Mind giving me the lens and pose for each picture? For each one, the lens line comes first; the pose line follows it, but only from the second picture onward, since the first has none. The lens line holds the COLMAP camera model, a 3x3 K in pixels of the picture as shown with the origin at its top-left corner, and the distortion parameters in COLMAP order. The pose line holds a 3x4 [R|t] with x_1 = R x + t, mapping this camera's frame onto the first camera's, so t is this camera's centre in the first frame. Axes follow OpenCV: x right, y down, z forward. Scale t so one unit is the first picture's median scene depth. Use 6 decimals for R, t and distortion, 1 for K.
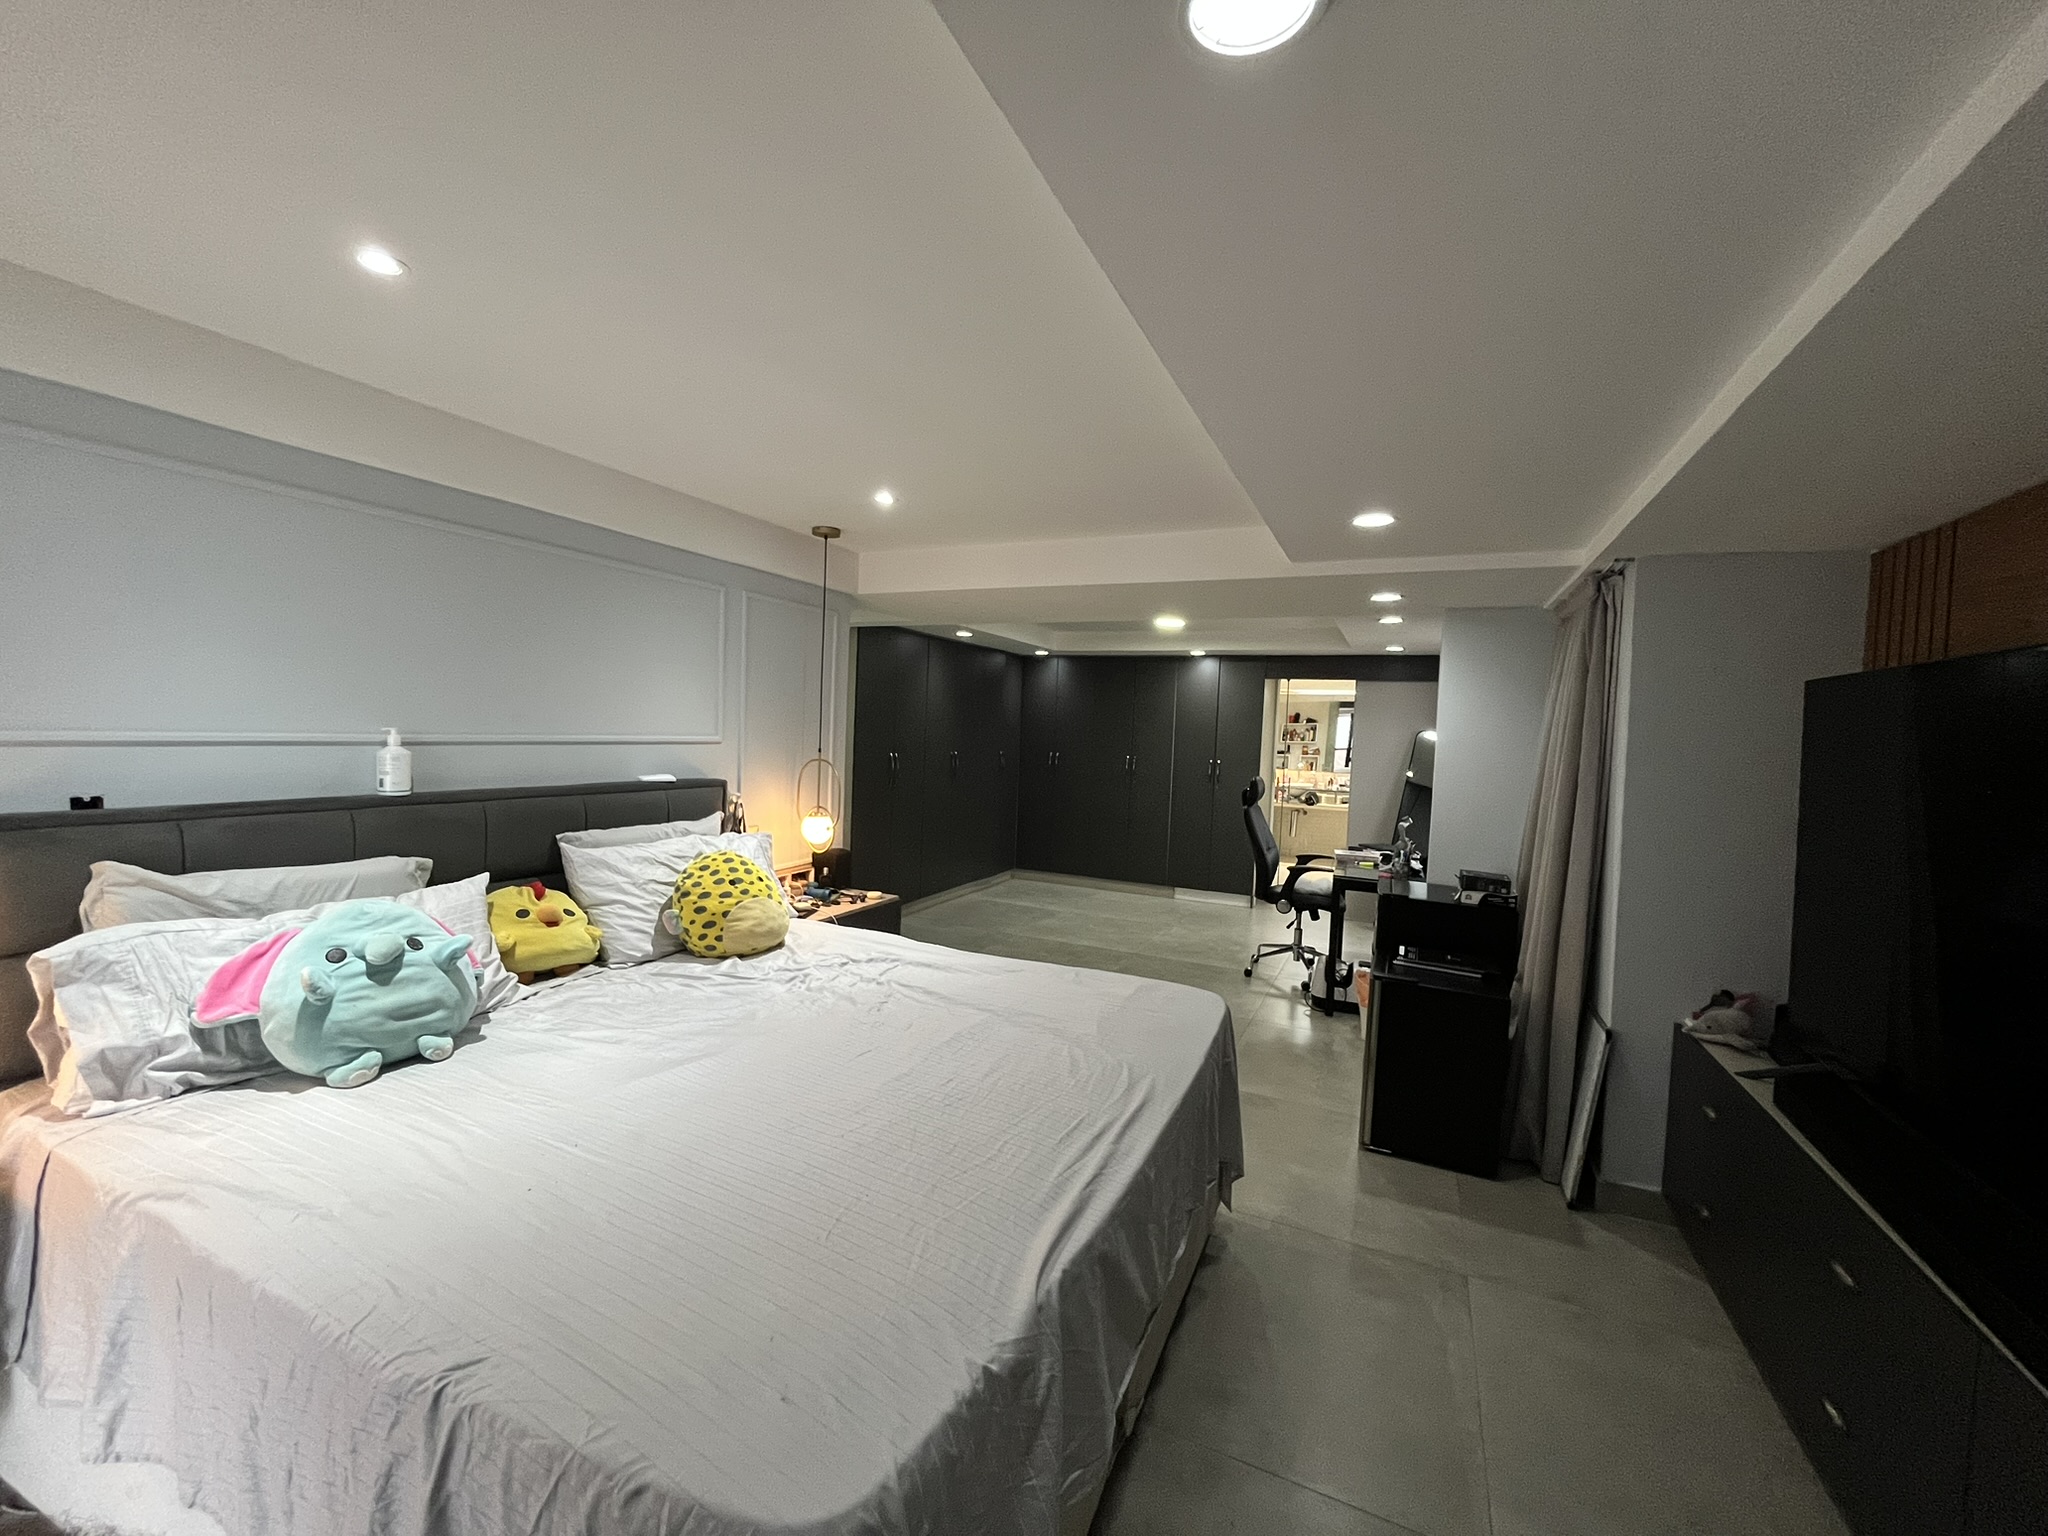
lens RADIAL K [[831.6, 0, 1018.6], [0, 831.6, 766.1], [0, 0, 1]] dist [-0.001913, -0.000042]
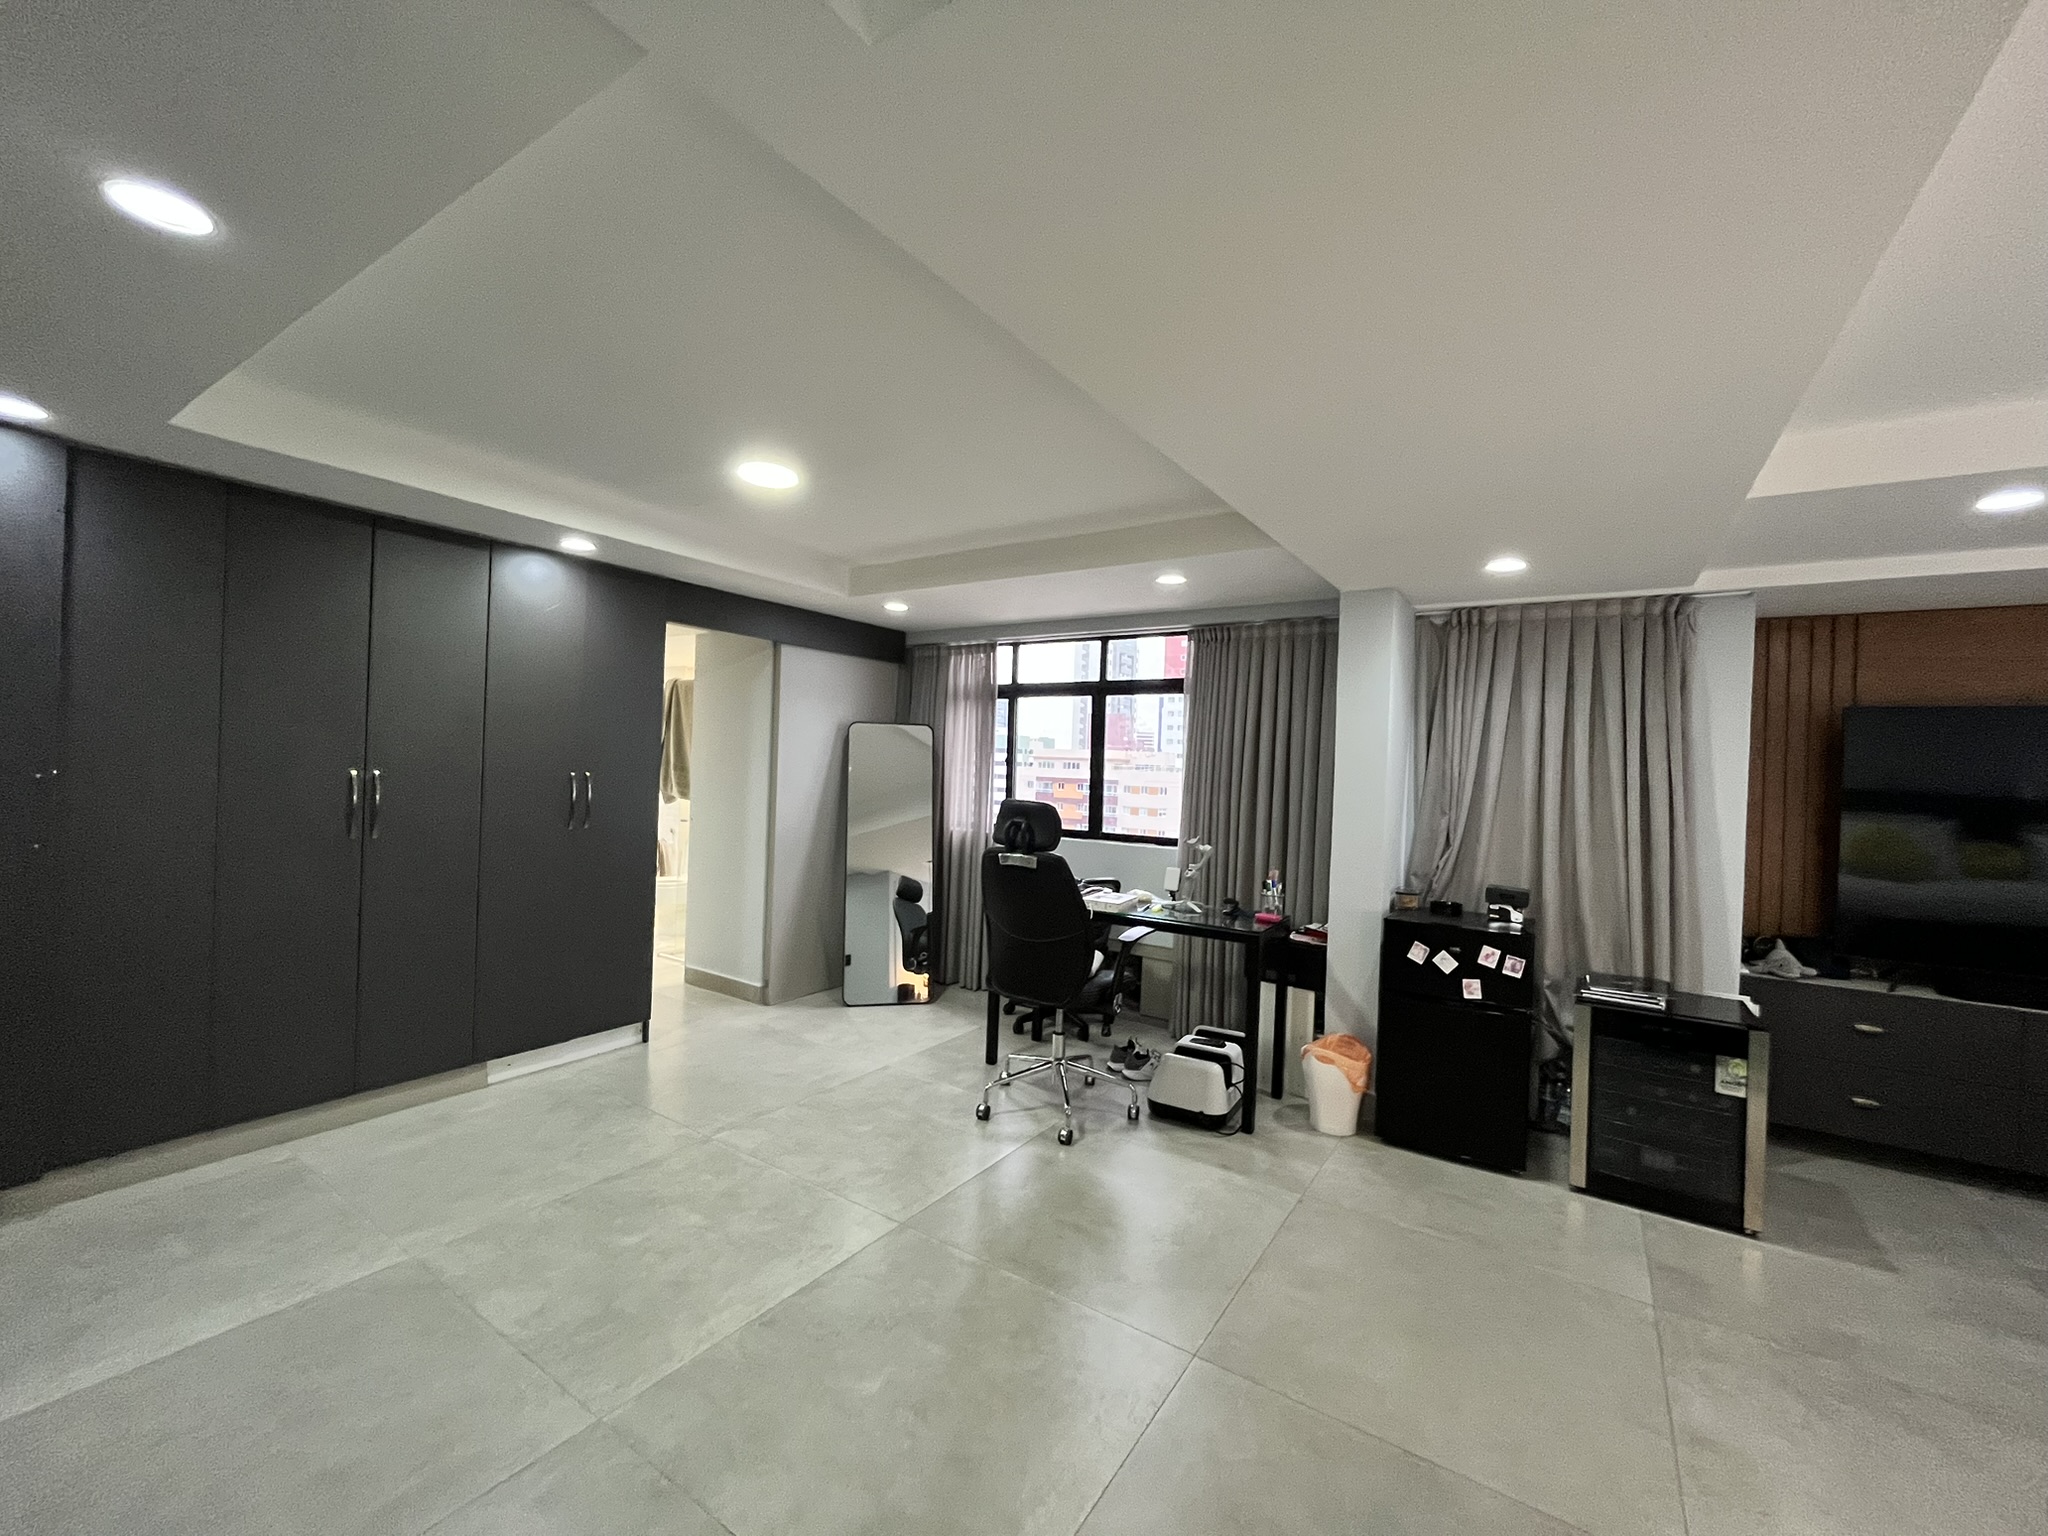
lens RADIAL K [[831.6, 0, 1018.6], [0, 831.6, 766.1], [0, 0, 1]] dist [-0.001913, -0.000042]
pose [[0.140573, -0.027706, 0.989683, -0.546634], [0.013095, 0.999573, 0.026123, -0.053471], [-0.989984, 0.009288, 0.140876, 1.733964]]
